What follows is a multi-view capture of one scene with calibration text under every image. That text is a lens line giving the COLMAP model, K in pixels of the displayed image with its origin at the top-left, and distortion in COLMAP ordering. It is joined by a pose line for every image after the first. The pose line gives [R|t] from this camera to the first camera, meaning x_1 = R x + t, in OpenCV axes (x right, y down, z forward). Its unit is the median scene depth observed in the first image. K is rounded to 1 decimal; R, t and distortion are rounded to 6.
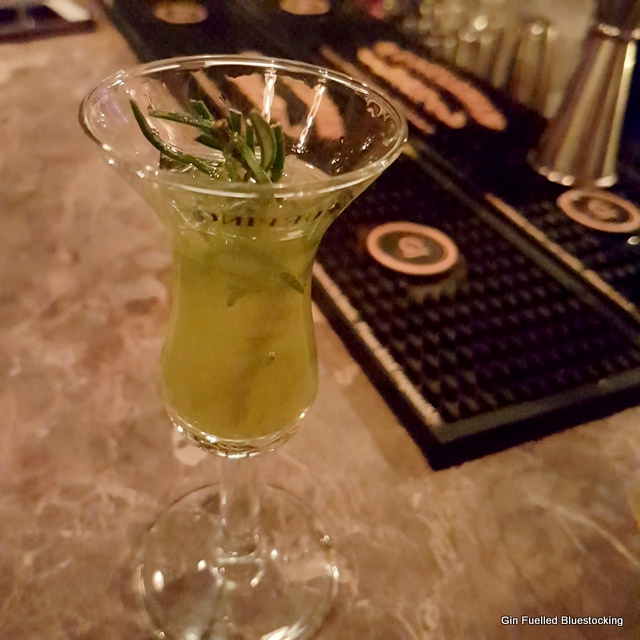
lens RADIAL K [[672.2, 0, 316.1], [0, 672.2, 331.9], [0, 0, 1]] dist [0.022795, 0.000000]
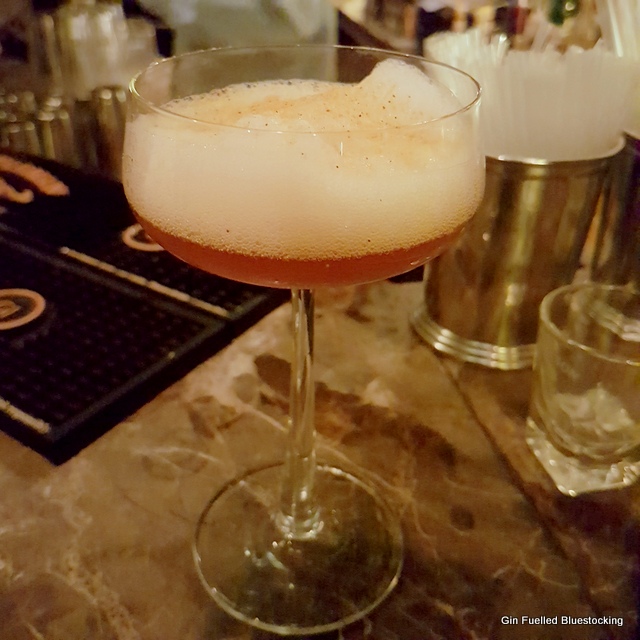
lens RADIAL K [[672.2, 0, 318.6], [0, 672.2, 315.9], [0, 0, 1]] dist [0.022795, 0.000000]
pose [[0.843755, -0.329406, 0.423756, 0.128418], [0.370230, 0.928816, -0.015166, 0.130693], [-0.388595, 0.169684, 0.905650, -0.337852]]
